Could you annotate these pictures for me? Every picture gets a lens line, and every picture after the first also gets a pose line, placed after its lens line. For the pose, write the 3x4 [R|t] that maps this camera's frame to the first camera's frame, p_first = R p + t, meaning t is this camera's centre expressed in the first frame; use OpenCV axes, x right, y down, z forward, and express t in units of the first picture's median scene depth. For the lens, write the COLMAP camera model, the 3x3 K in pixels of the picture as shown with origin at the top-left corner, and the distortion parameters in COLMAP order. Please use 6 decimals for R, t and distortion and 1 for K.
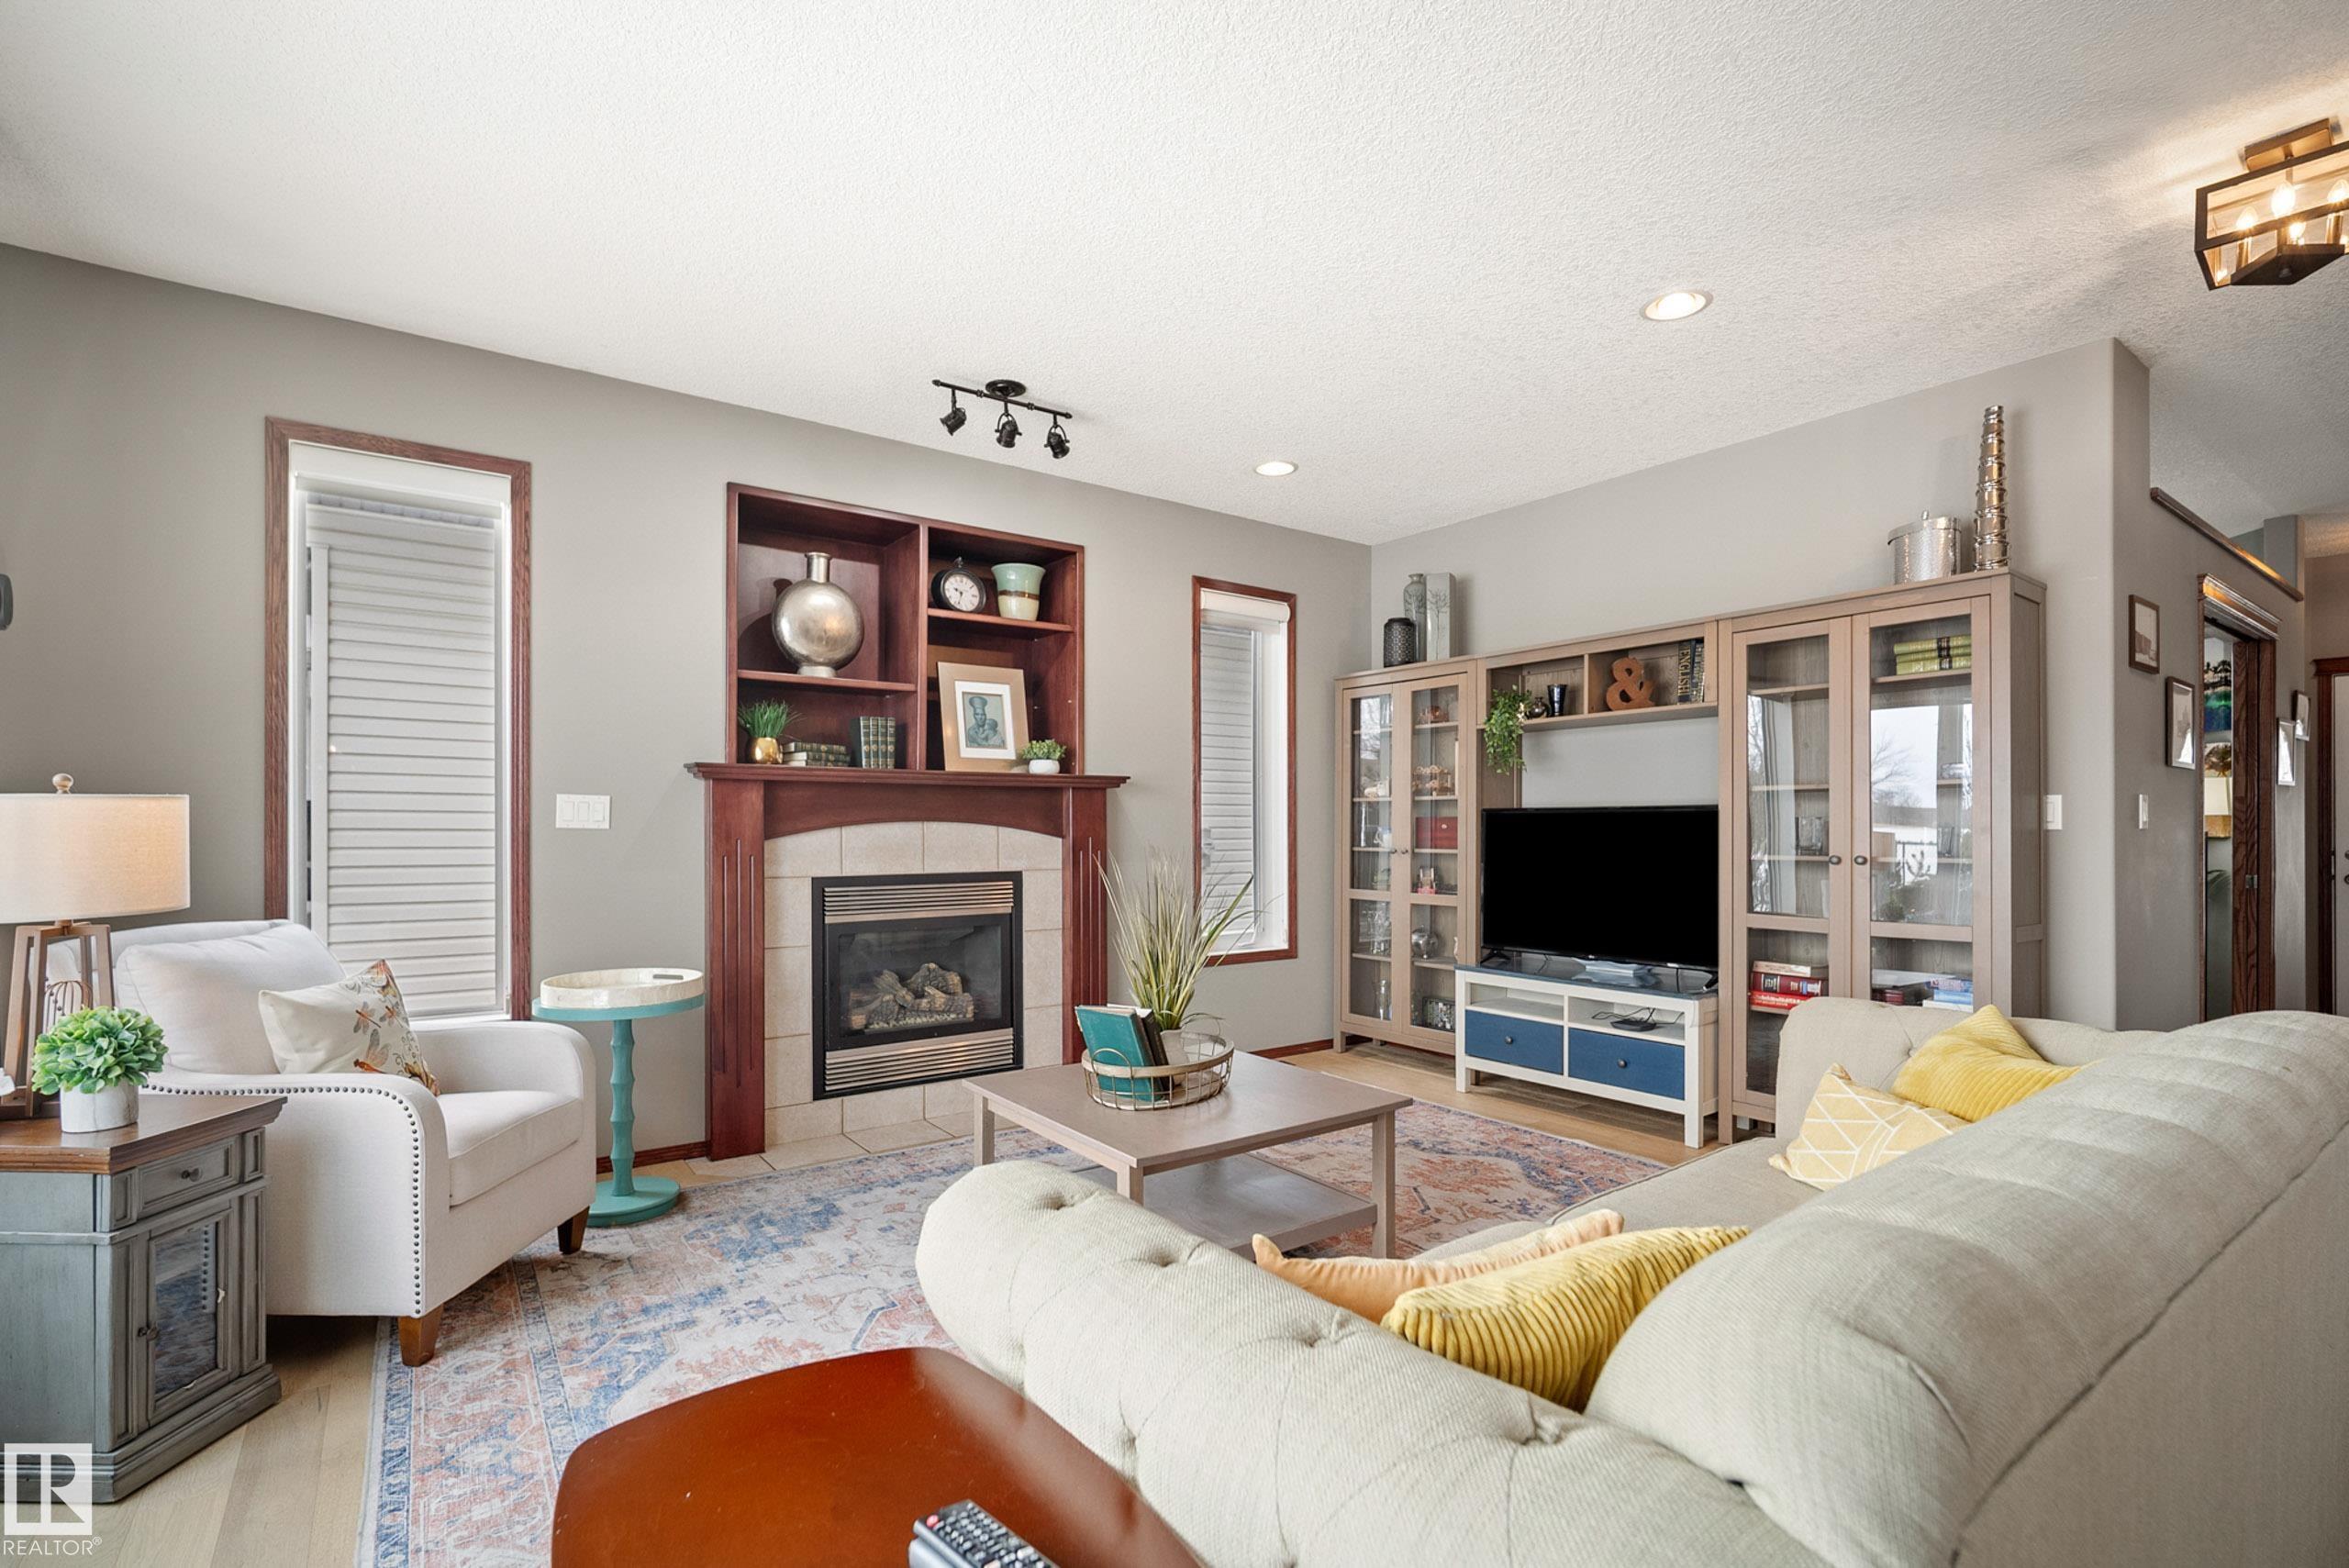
lens RADIAL K [[1052.6, 0, 1171.6], [0, 1052.6, 813.3], [0, 0, 1]] dist [-0.012108, 0.003949]
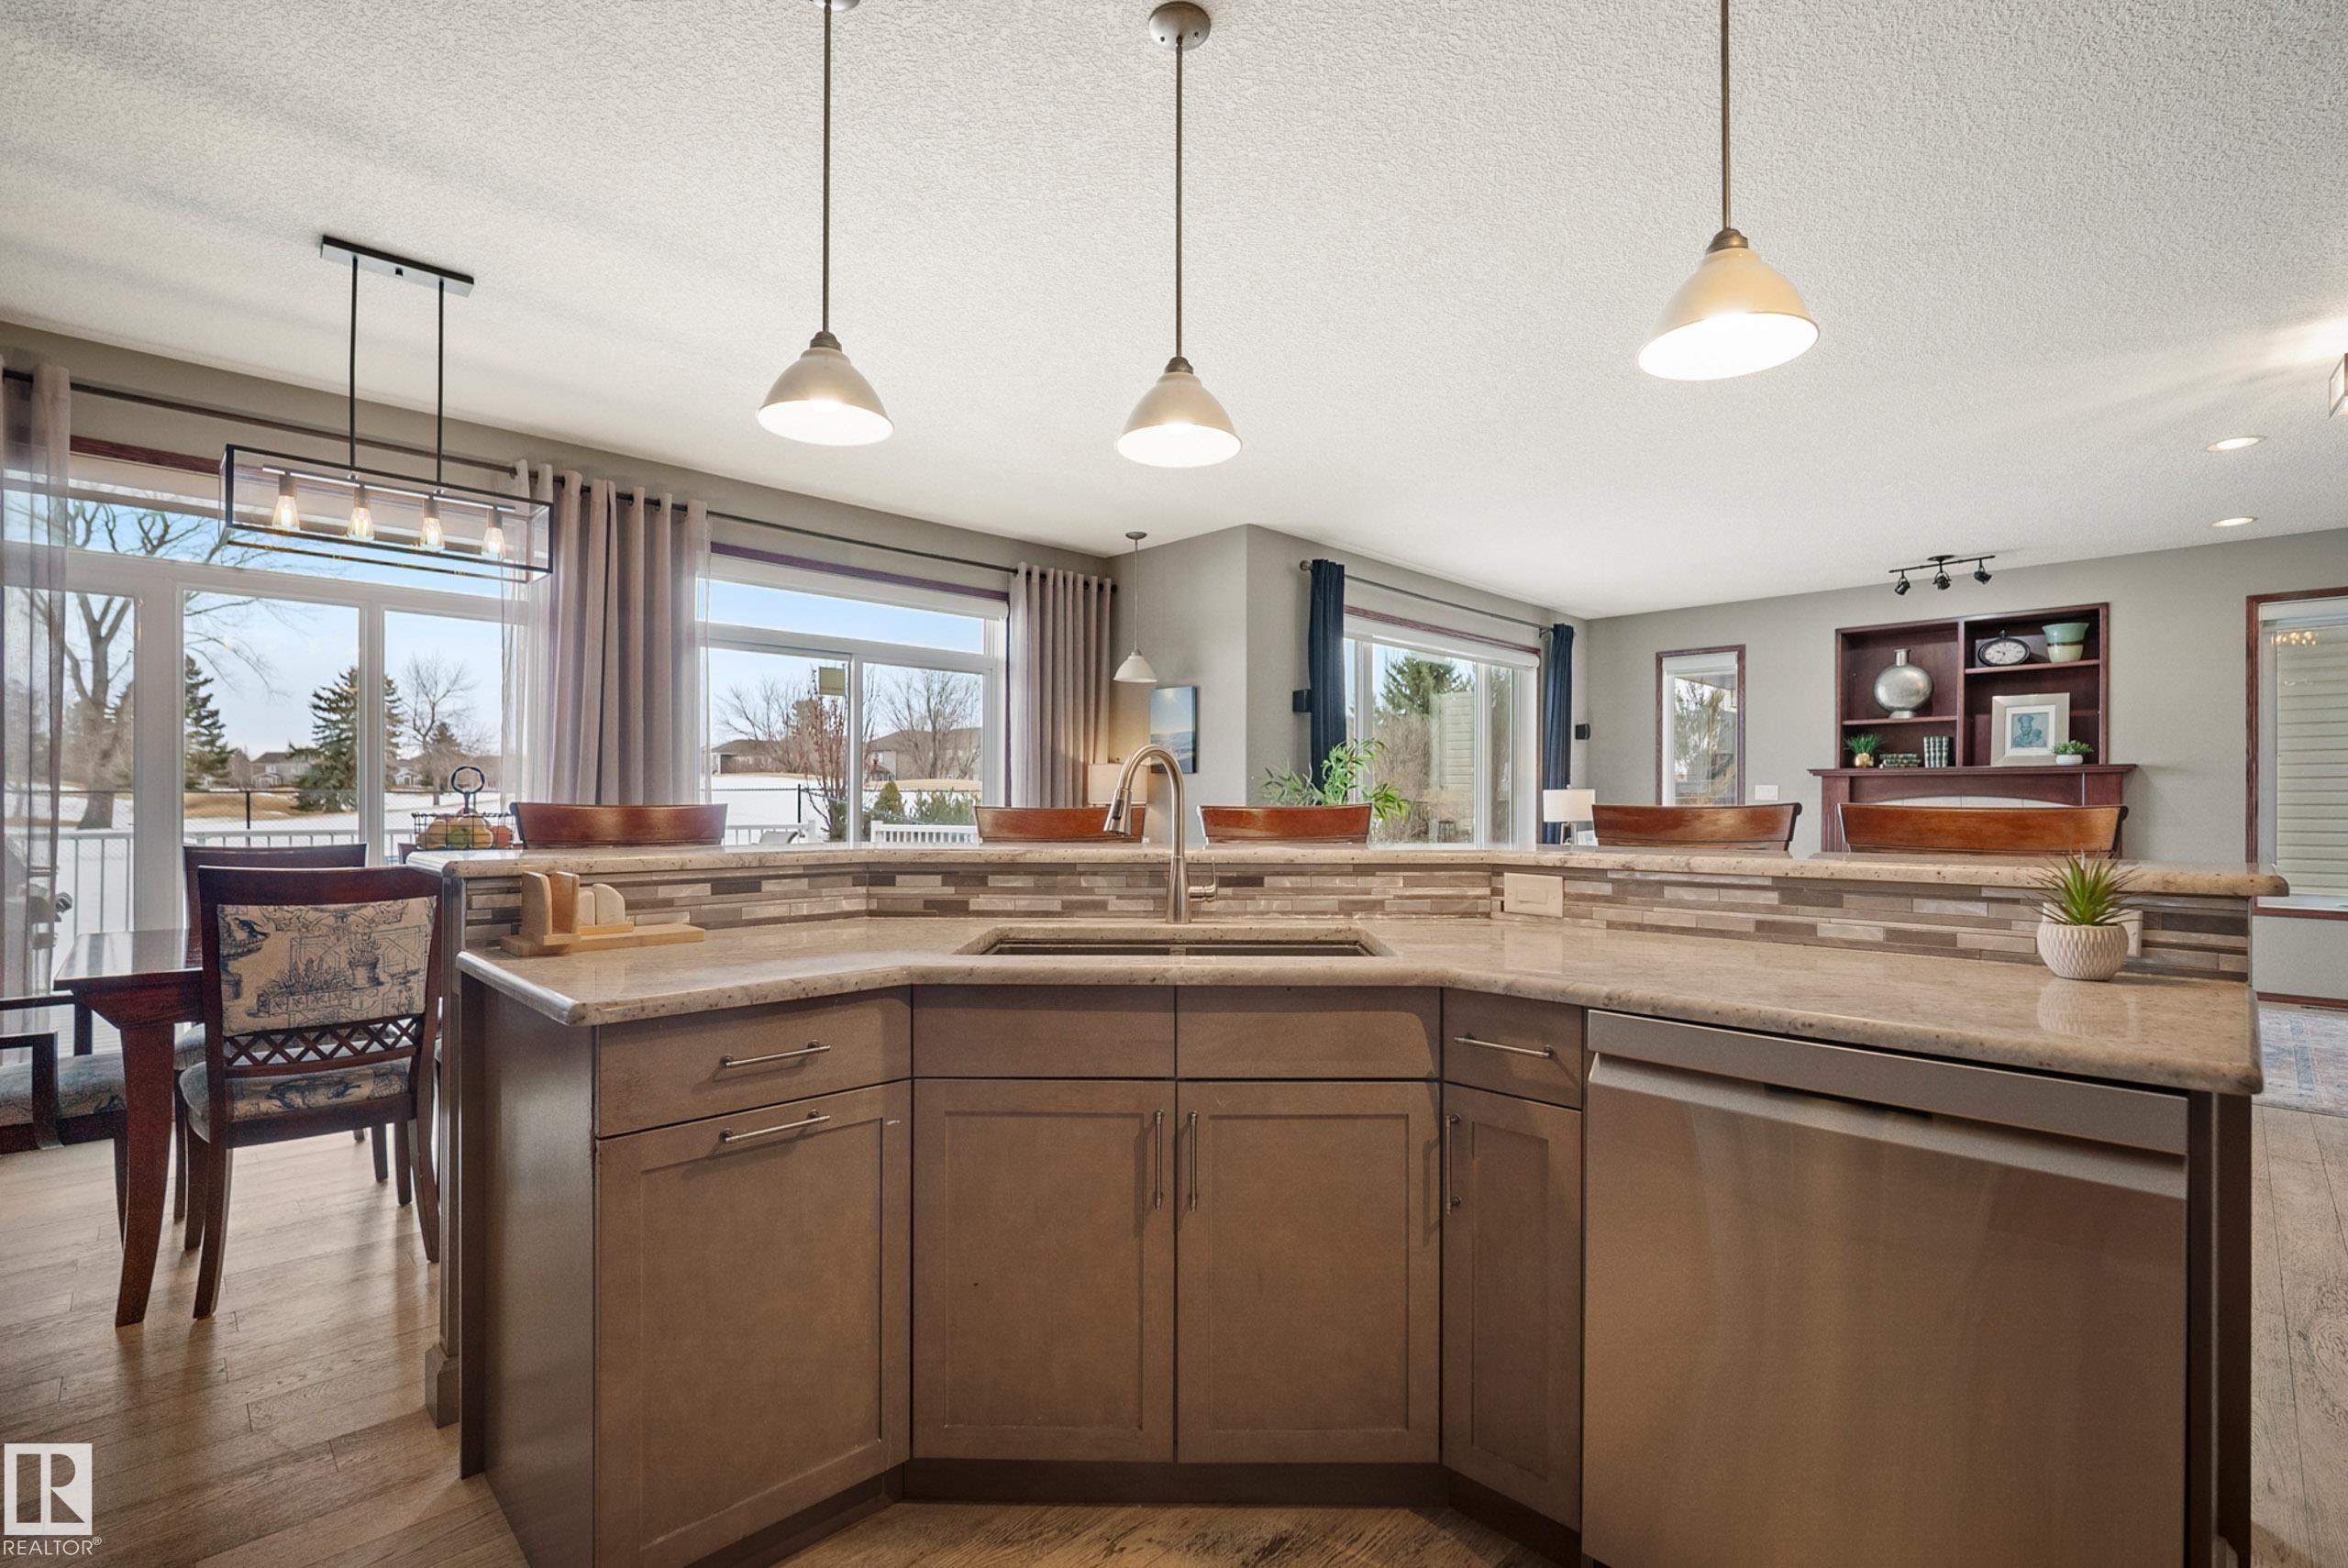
lens RADIAL K [[1052.1, 0, 1166.6], [0, 1052.1, 792.8], [0, 0, 1]] dist [-0.012108, 0.003949]
pose [[0.143867, -0.008816, -0.989558, 1.210224], [0.004691, 0.999955, -0.008227, 0.008945], [0.989586, -0.003458, 0.143902, -0.495045]]
